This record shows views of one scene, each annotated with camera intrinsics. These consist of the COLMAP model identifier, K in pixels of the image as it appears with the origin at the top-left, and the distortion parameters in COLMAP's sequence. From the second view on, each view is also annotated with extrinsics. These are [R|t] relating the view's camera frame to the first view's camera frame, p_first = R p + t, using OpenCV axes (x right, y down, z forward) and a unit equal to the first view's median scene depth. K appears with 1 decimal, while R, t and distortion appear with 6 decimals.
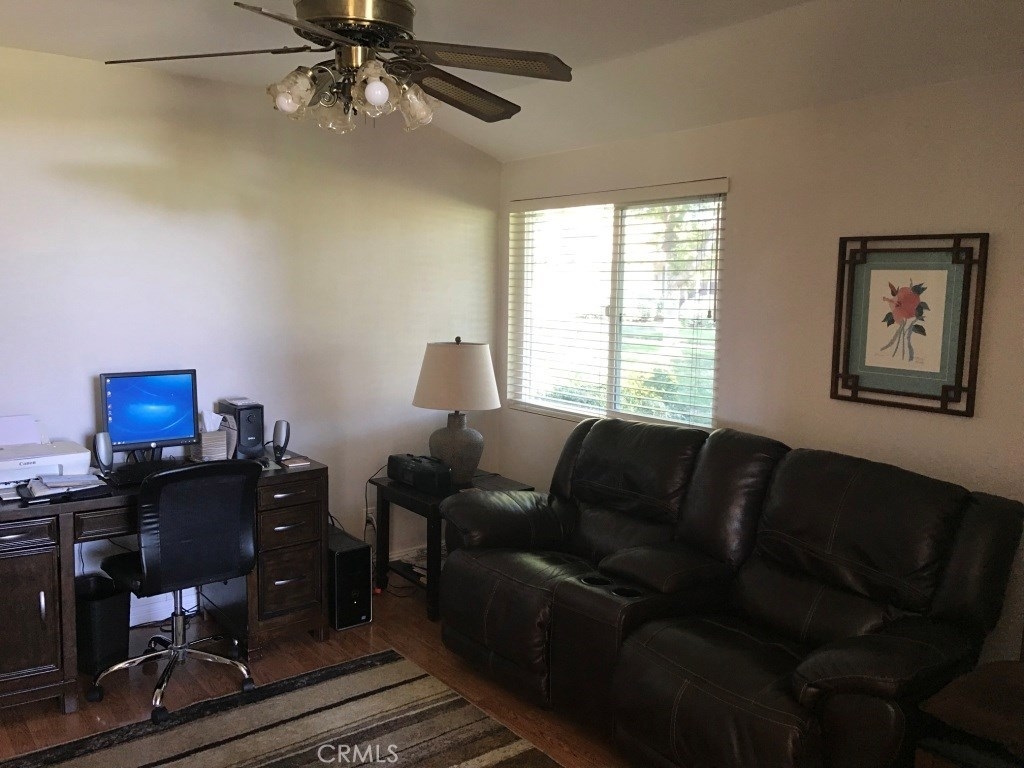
lens RADIAL K [[840.6, 0, 505.3], [0, 840.6, 377.5], [0, 0, 1]] dist [0.027801, -0.020891]
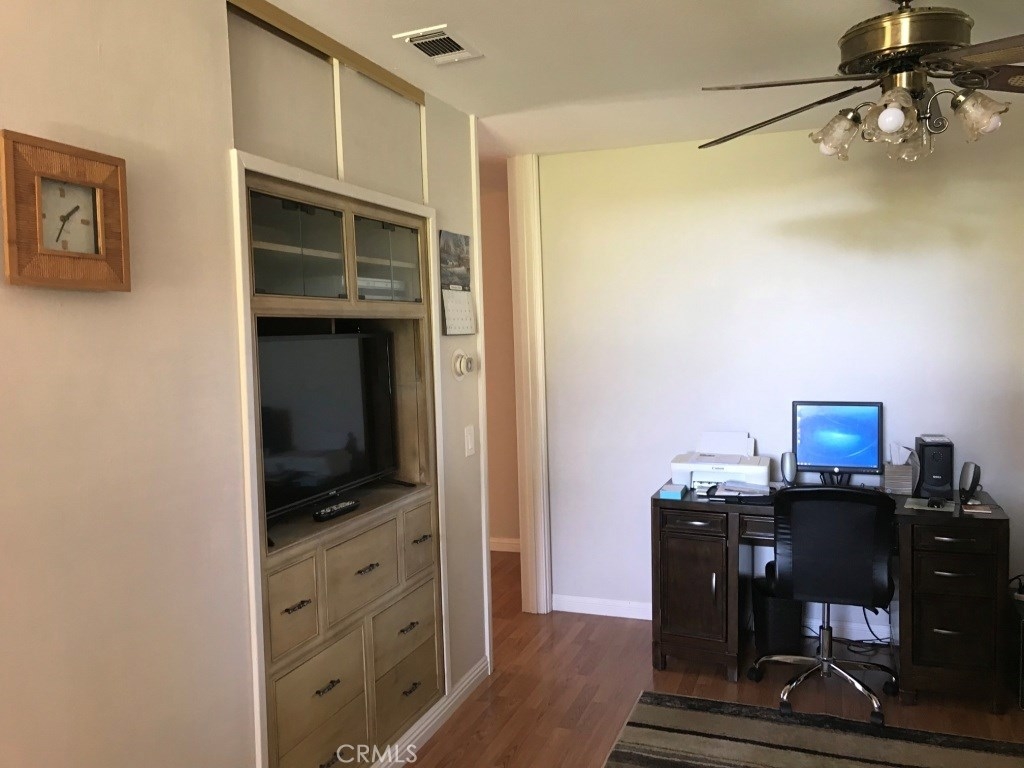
lens RADIAL K [[840.6, 0, 509.8], [0, 840.6, 377.9], [0, 0, 1]] dist [0.027801, -0.020891]
pose [[0.508537, 0.024125, -0.860702, 0.332604], [-0.065210, 0.997816, -0.010560, 0.001377], [0.858567, 0.061496, 0.508999, 0.095227]]
